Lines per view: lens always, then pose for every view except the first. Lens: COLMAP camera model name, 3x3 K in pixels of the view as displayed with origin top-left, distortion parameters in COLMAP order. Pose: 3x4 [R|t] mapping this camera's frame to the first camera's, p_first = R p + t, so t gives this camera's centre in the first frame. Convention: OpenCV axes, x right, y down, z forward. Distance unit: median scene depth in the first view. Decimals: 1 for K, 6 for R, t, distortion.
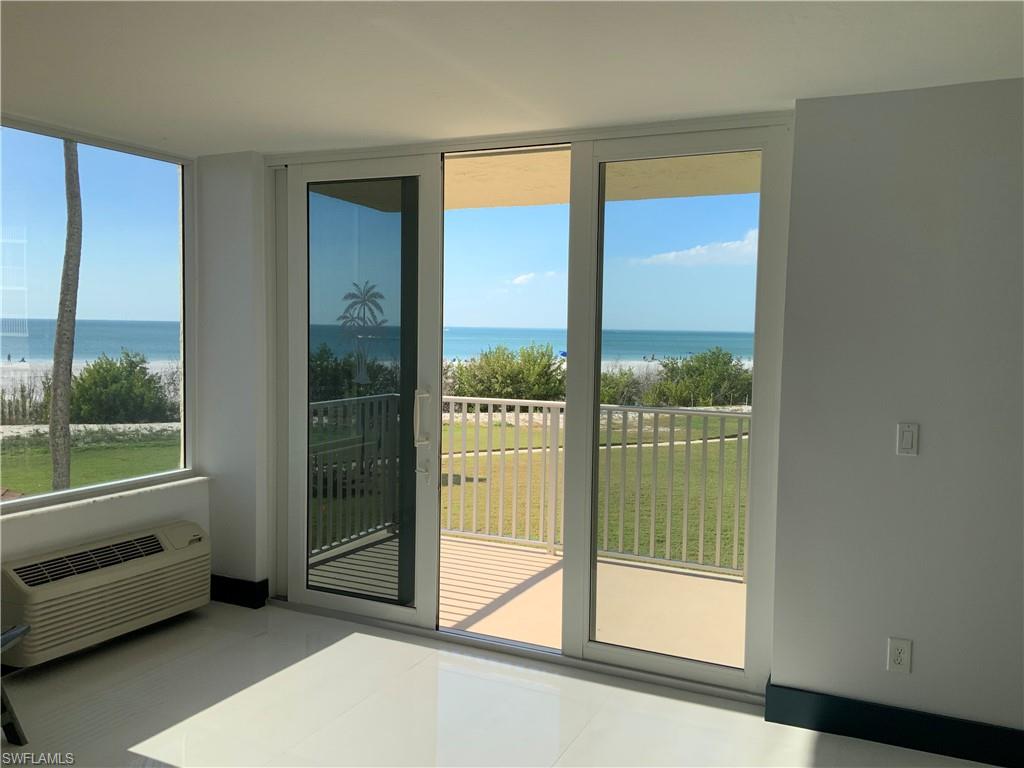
lens RADIAL K [[853.1, 0, 513.9], [0, 853.1, 384.8], [0, 0, 1]] dist [0.097036, -0.164368]
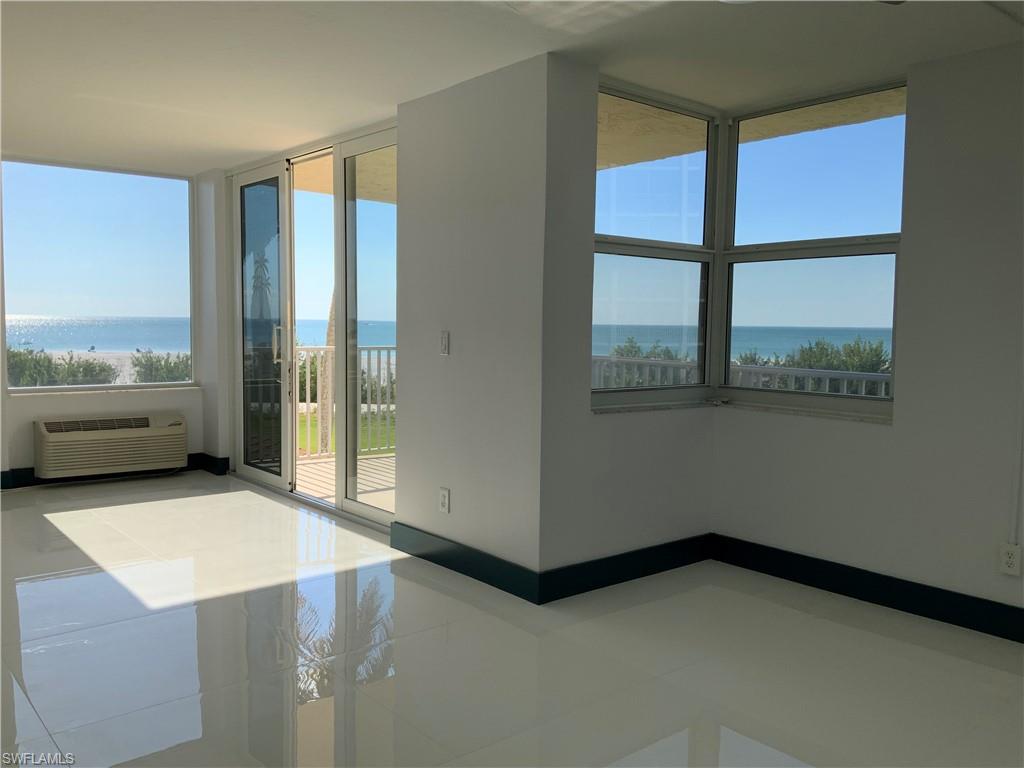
lens RADIAL K [[848.0, 0, 512.0], [0, 848.0, 384.0], [0, 0, 1]] dist [0.003758, 0.003607]
pose [[0.917028, 0.027471, -0.397874, 0.812651], [-0.027217, 0.999610, 0.006287, 0.086129], [0.397892, 0.005063, 0.917418, -0.155907]]
